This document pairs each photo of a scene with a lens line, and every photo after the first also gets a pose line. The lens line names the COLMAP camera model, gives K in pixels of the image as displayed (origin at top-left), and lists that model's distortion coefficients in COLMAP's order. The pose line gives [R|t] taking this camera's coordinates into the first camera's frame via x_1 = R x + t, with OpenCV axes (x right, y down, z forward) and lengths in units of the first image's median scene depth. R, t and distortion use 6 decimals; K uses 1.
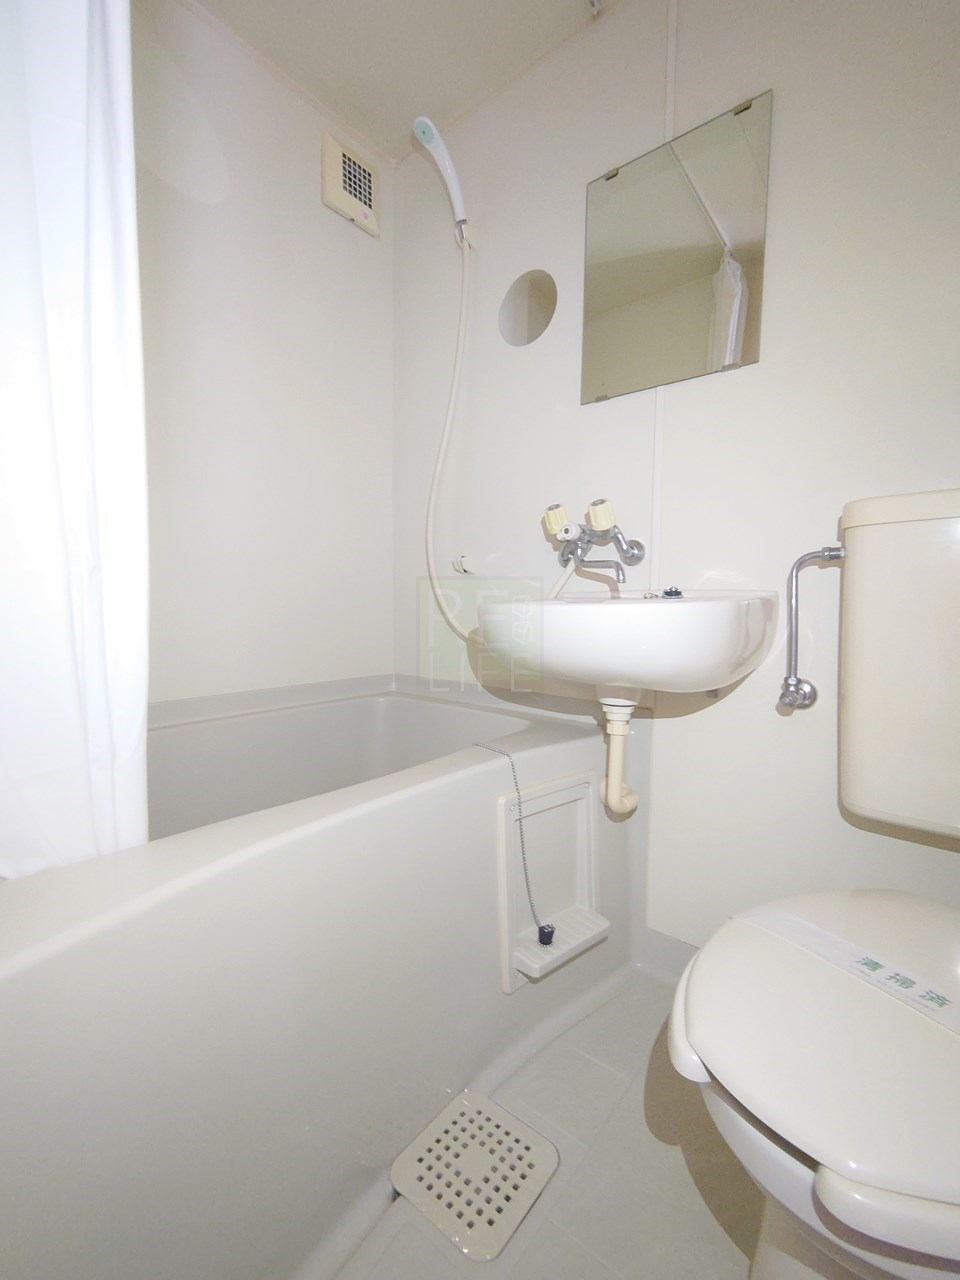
lens RADIAL K [[551.0, 0, 475.7], [0, 551.0, 634.7], [0, 0, 1]] dist [0.001299, -0.002407]
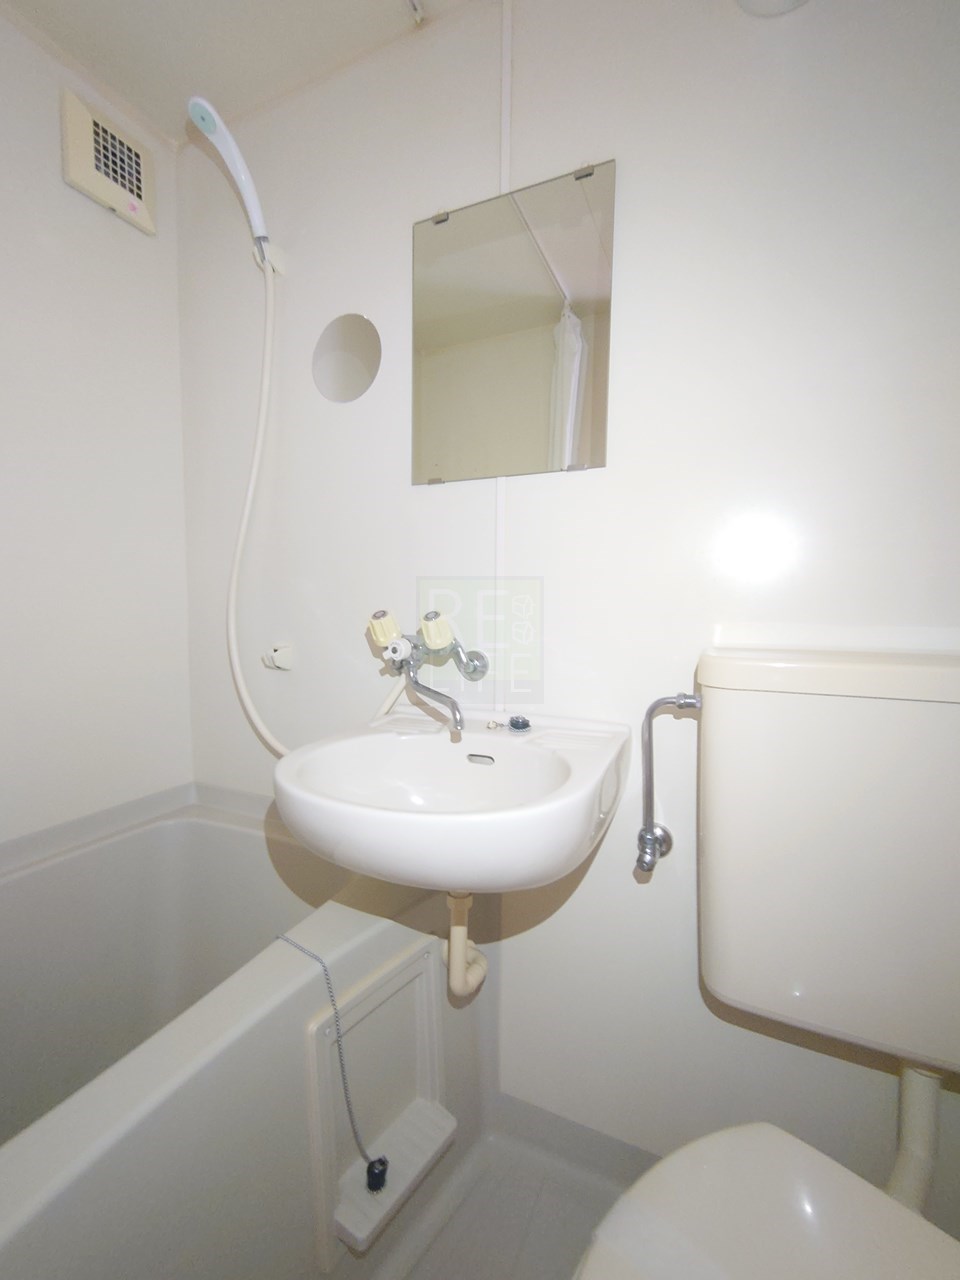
lens RADIAL K [[551.0, 0, 475.9], [0, 551.0, 630.4], [0, 0, 1]] dist [0.001299, -0.002407]
pose [[0.966835, -0.020620, 0.254569, 0.074341], [0.020301, 0.999786, 0.003883, -0.218539], [-0.254595, 0.001414, 0.967047, 0.181737]]
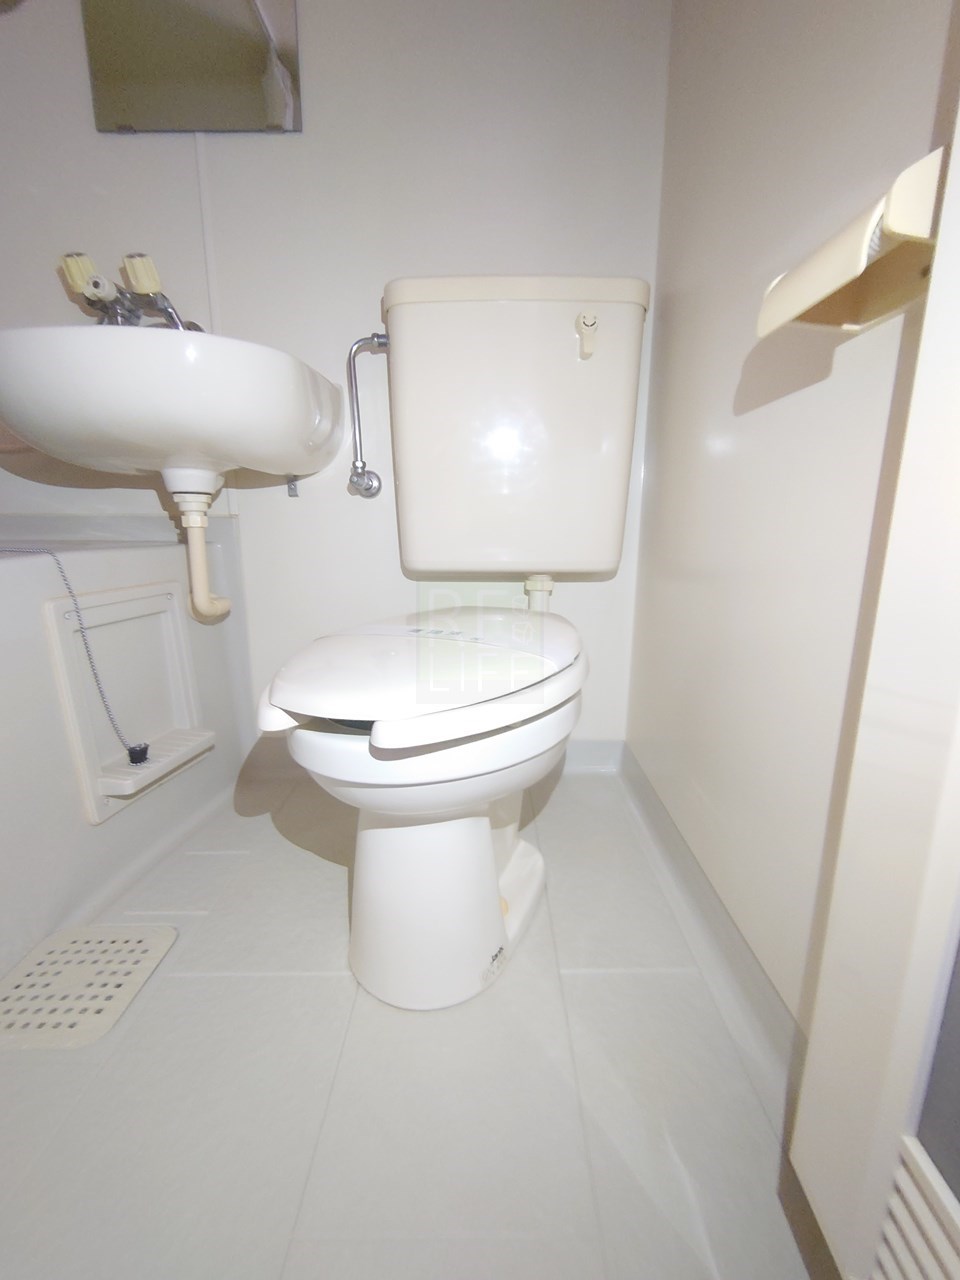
lens RADIAL K [[551.0, 0, 484.9], [0, 551.0, 639.8], [0, 0, 1]] dist [0.001299, -0.002407]
pose [[0.768259, -0.143763, 0.623787, 0.024600], [0.046223, 0.984370, 0.169938, 0.214005], [-0.638468, -0.101723, 0.762896, -0.032977]]
